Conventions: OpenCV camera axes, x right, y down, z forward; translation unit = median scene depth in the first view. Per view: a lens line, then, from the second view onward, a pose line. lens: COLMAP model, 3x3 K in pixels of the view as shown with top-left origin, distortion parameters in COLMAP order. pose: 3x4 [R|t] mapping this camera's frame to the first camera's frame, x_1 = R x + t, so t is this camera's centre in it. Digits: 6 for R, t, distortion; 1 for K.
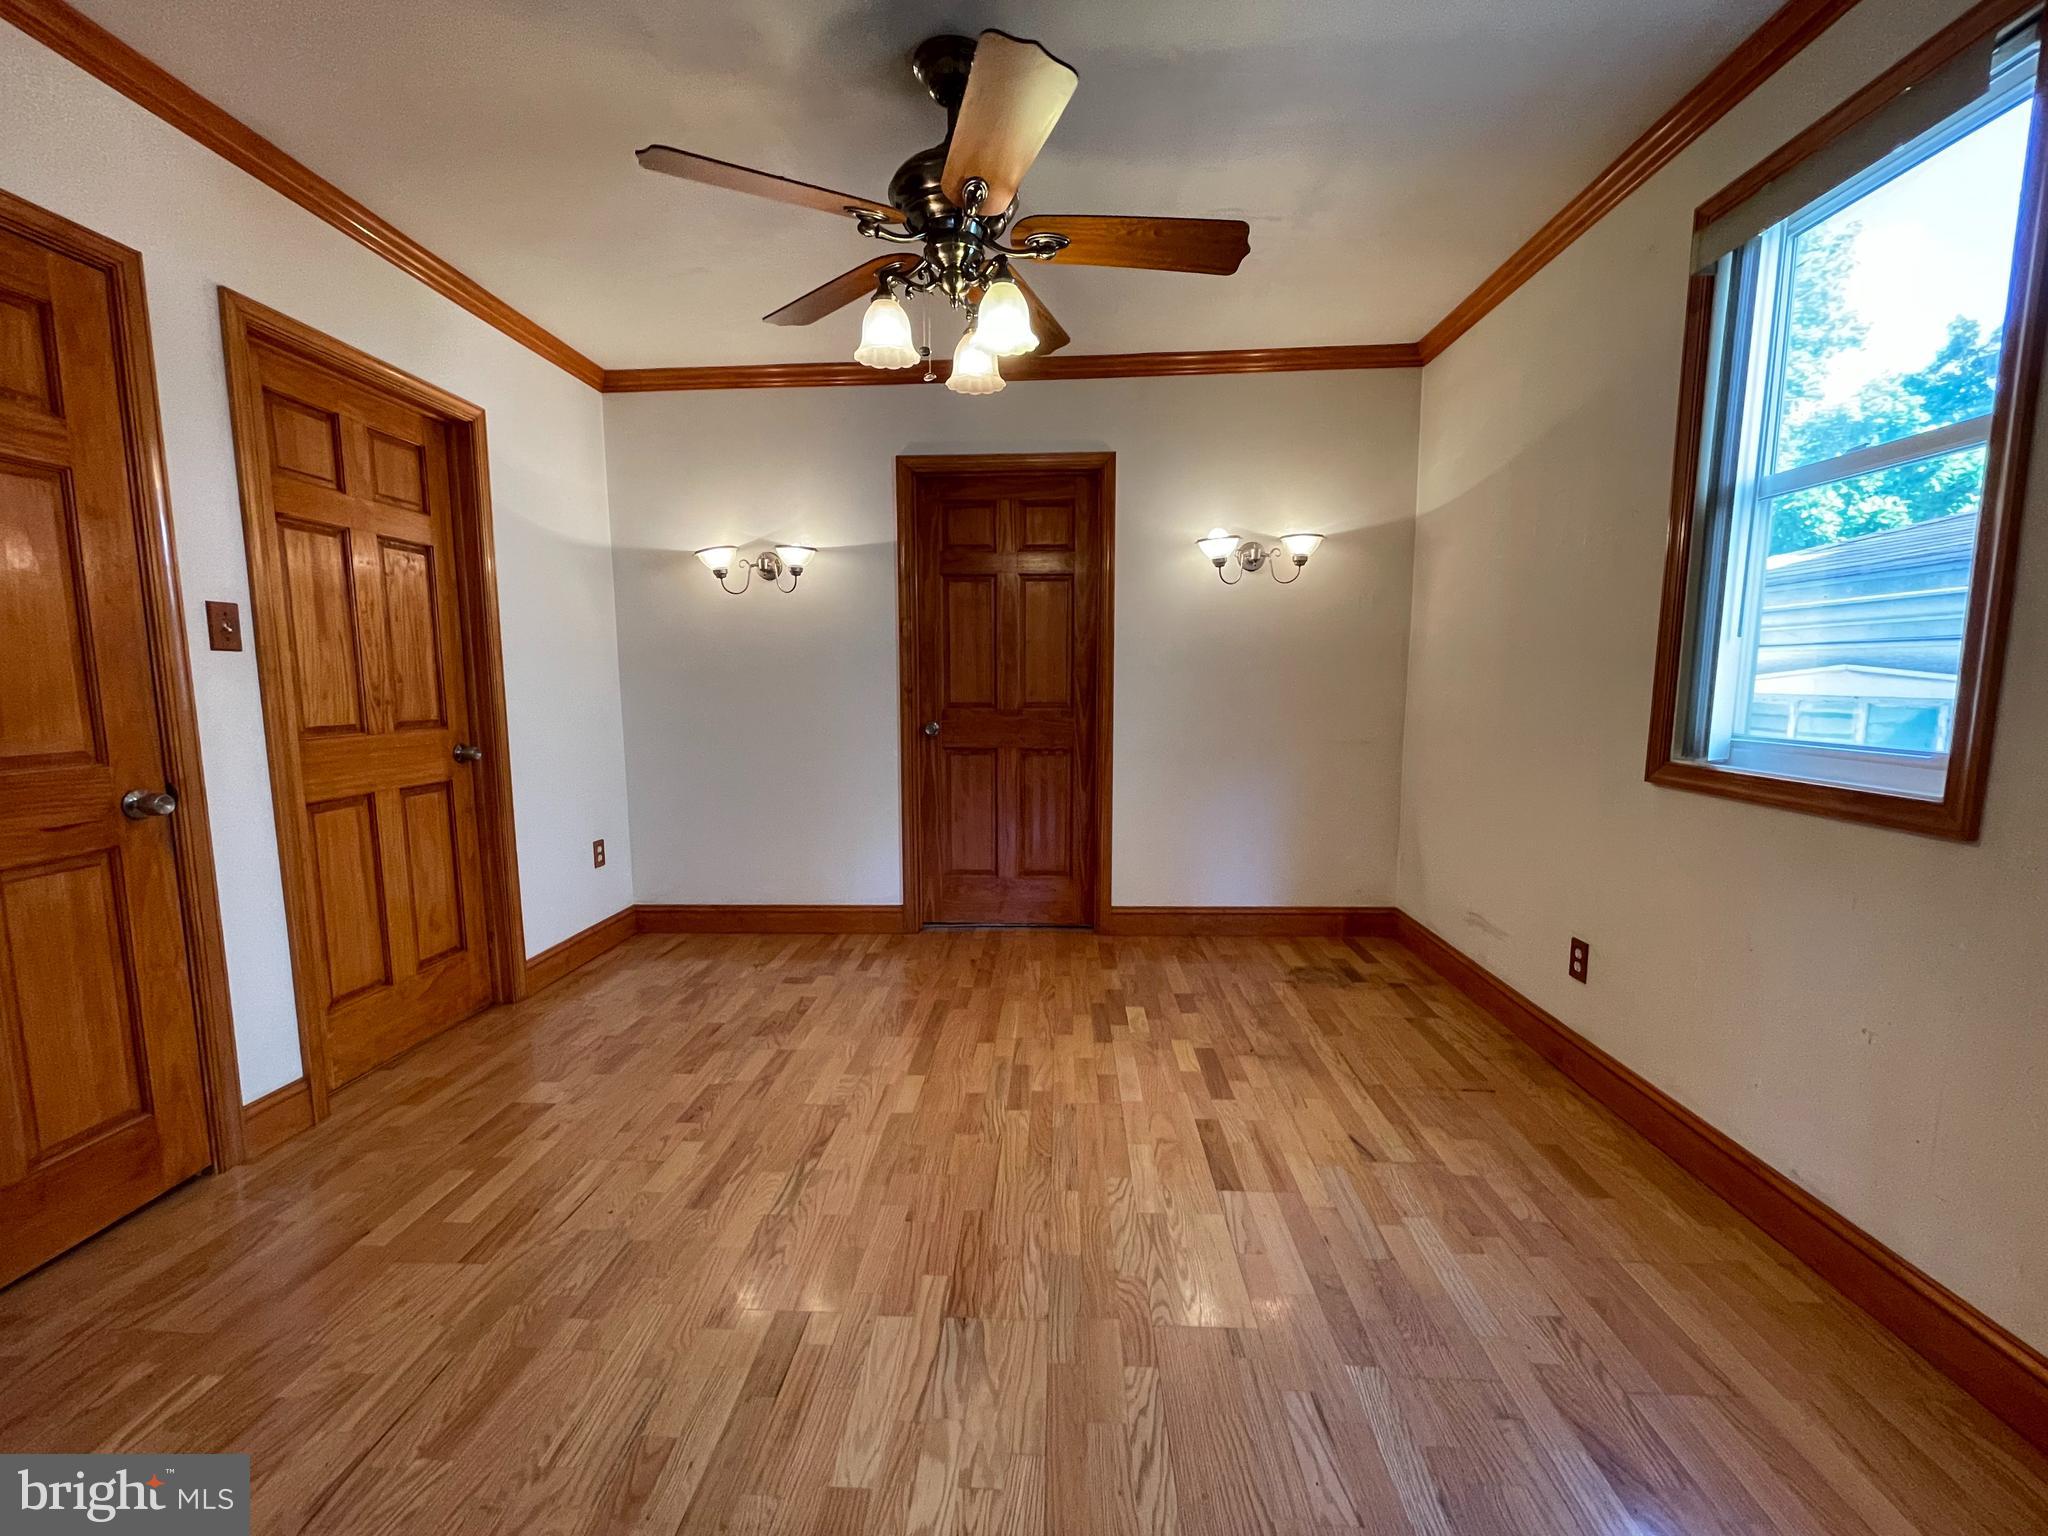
lens RADIAL K [[827.7, 0, 1011.4], [0, 827.7, 771.6], [0, 0, 1]] dist [0.006351, -0.000037]
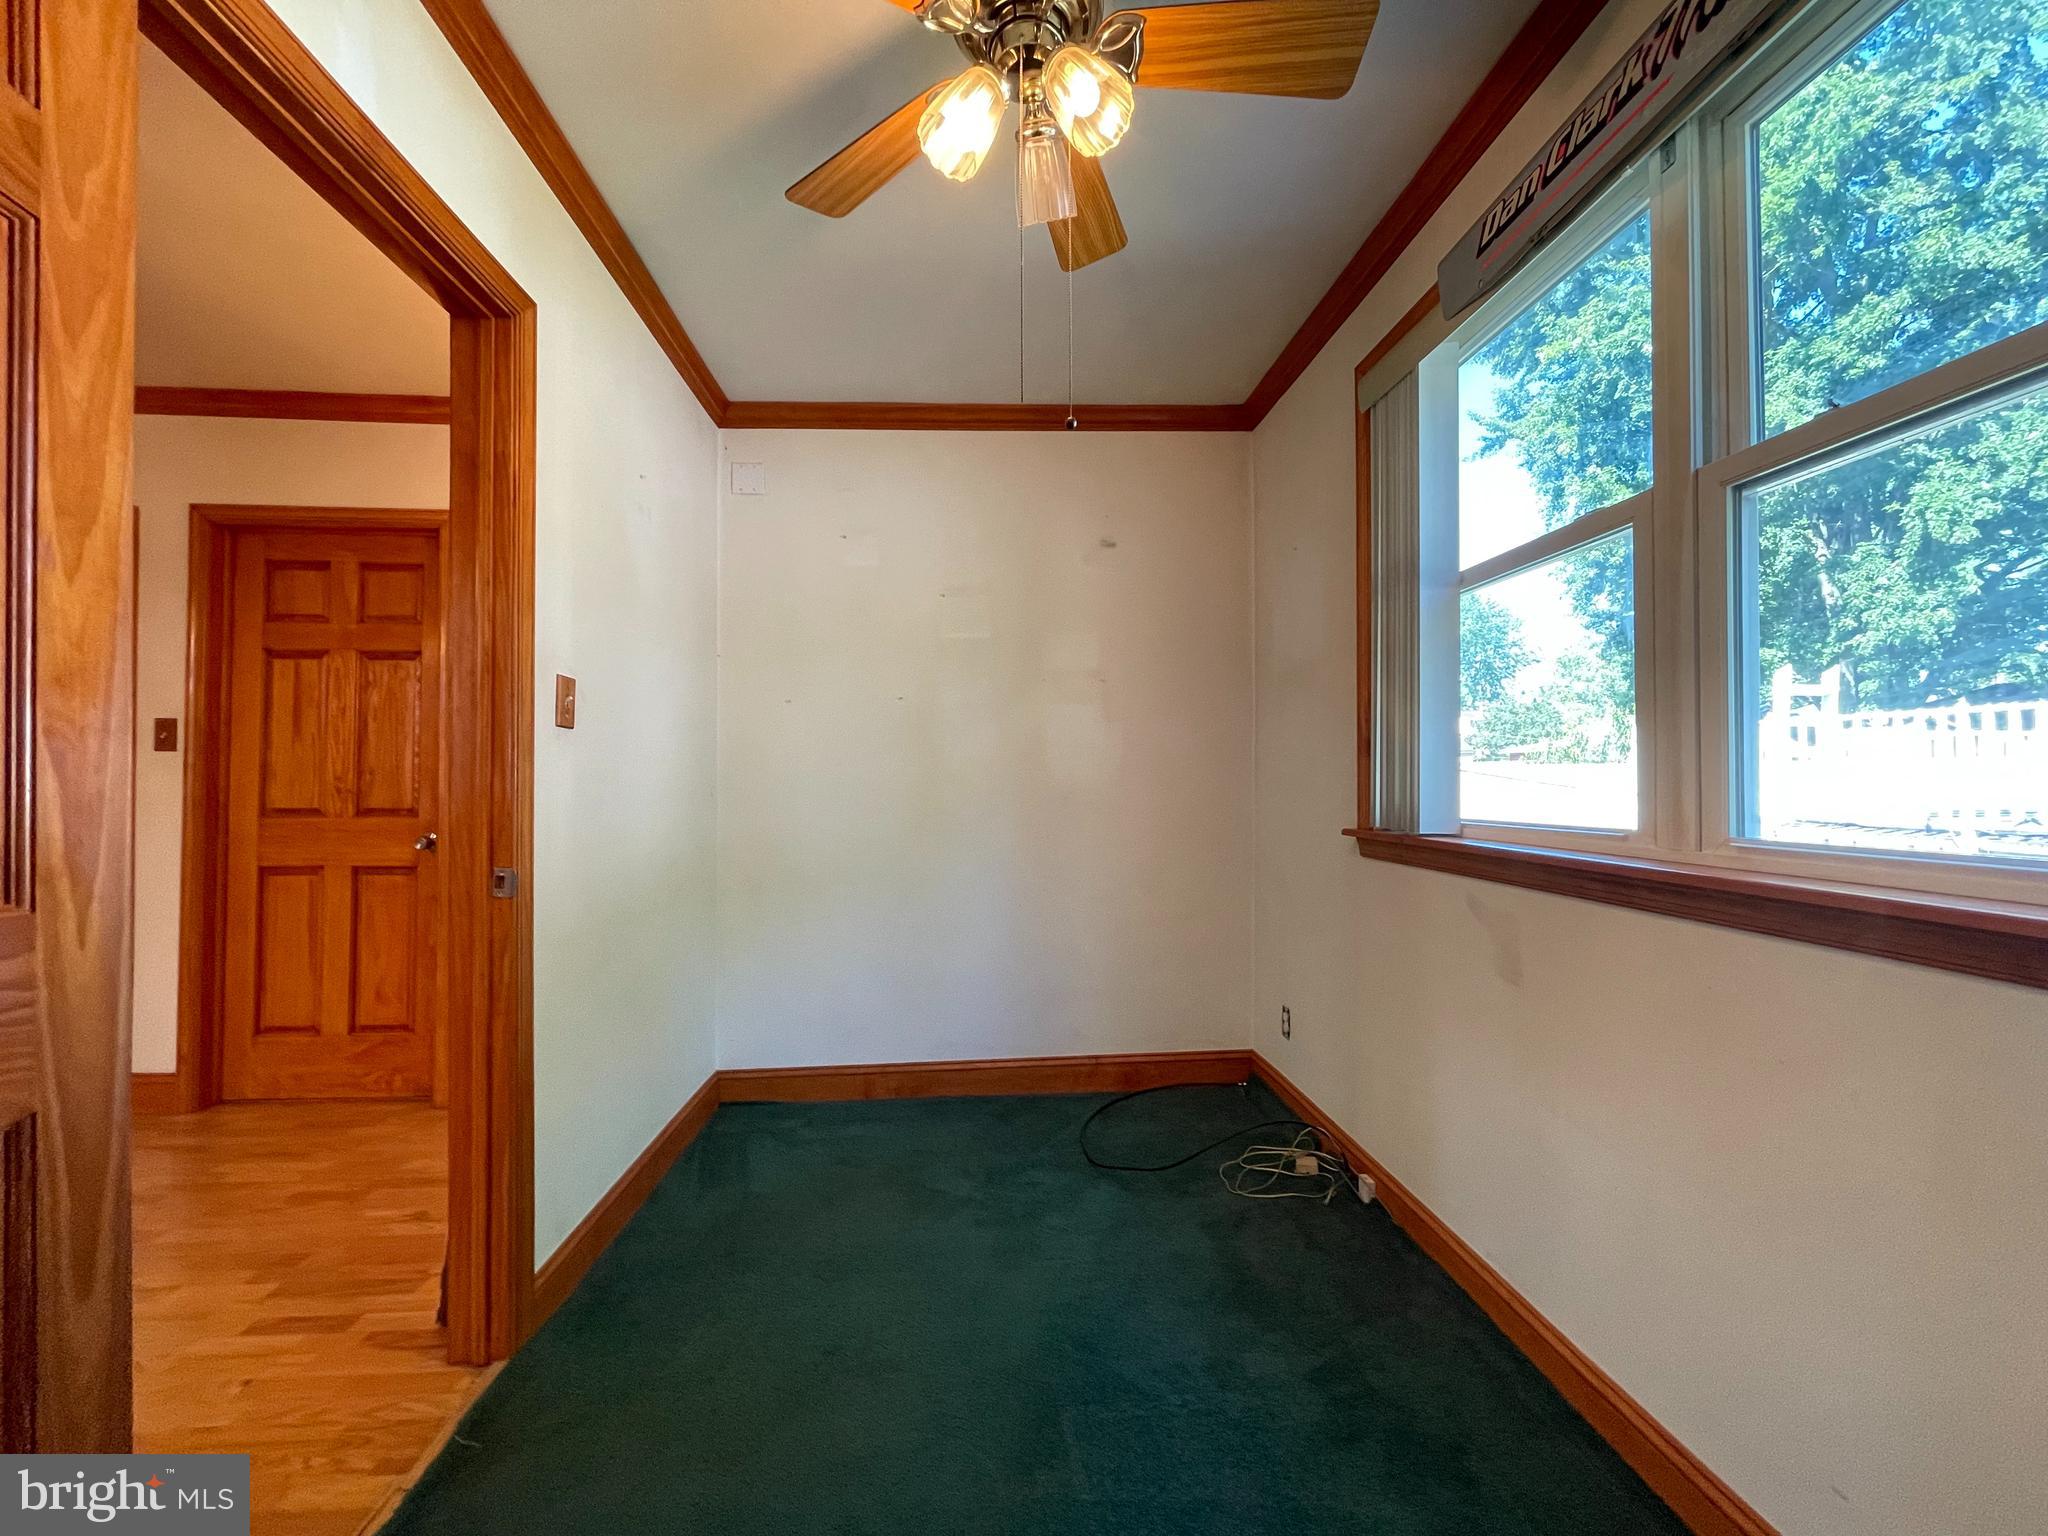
lens RADIAL K [[827.8, 0, 1017.6], [0, 827.8, 771.4], [0, 0, 1]] dist [0.001500, 0.000154]
pose [[0.119950, -0.005941, -0.992762, 0.506607], [-0.112602, 0.993448, -0.019550, -0.191051], [0.986374, 0.114132, 0.118496, 1.757190]]
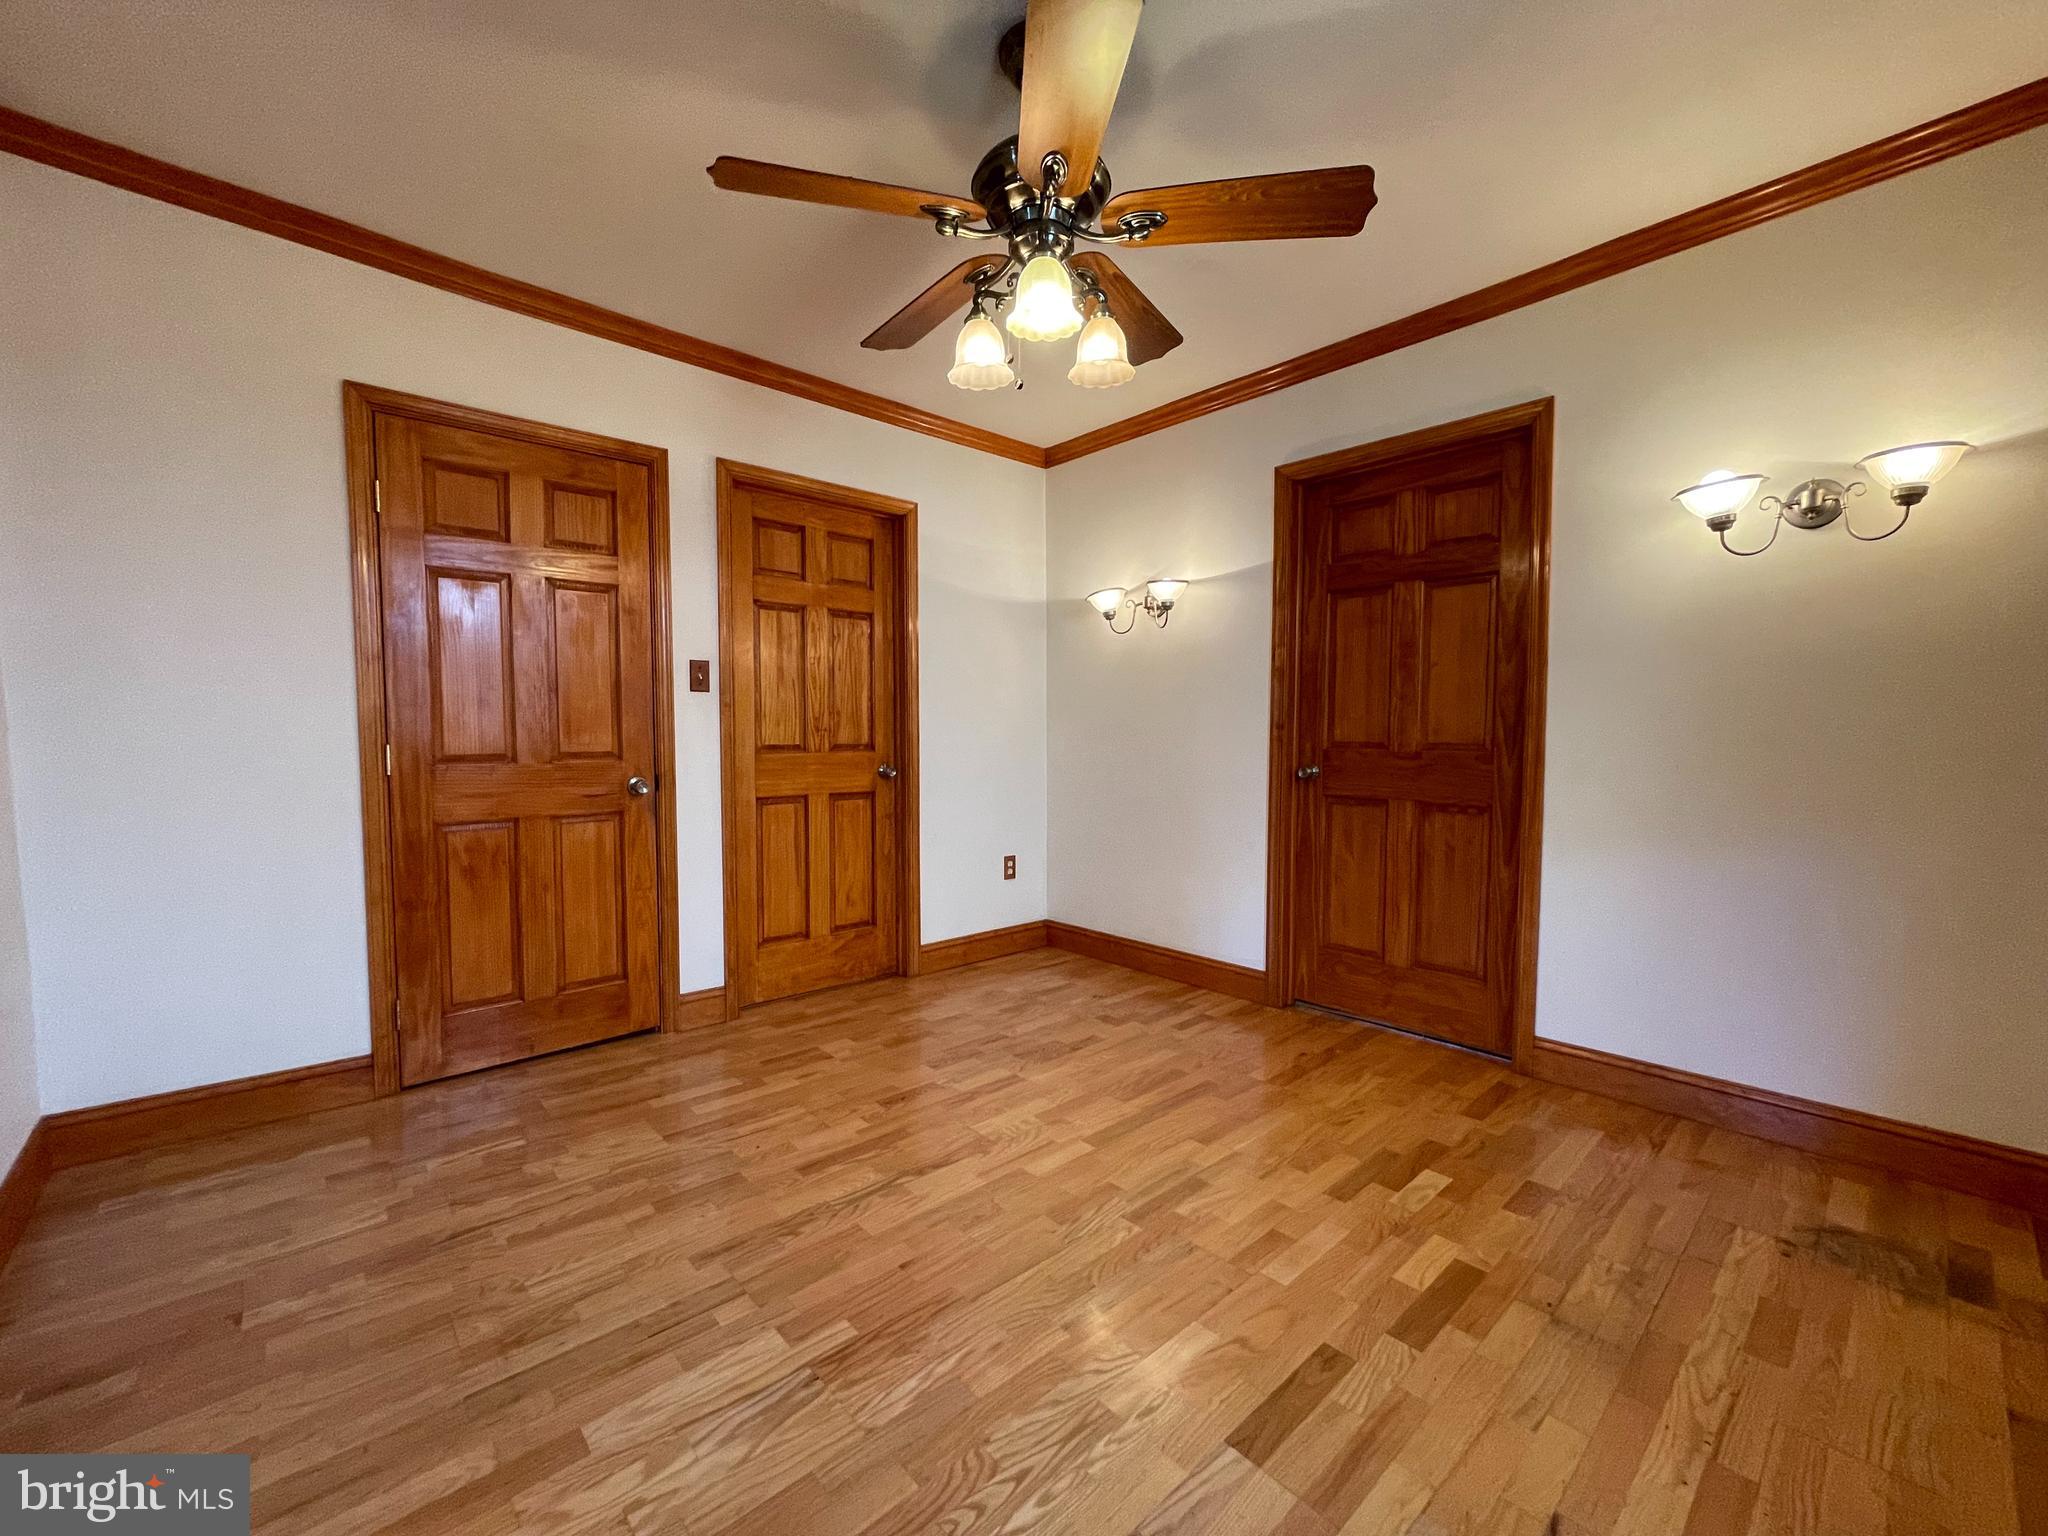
lens RADIAL K [[827.8, 0, 1017.6], [0, 827.8, 771.4], [0, 0, 1]] dist [0.001500, 0.000154]
pose [[0.711314, 0.041639, -0.701640, 0.418785], [-0.083336, 0.996199, -0.025364, -0.007226], [0.697917, 0.076514, 0.712080, 0.257281]]
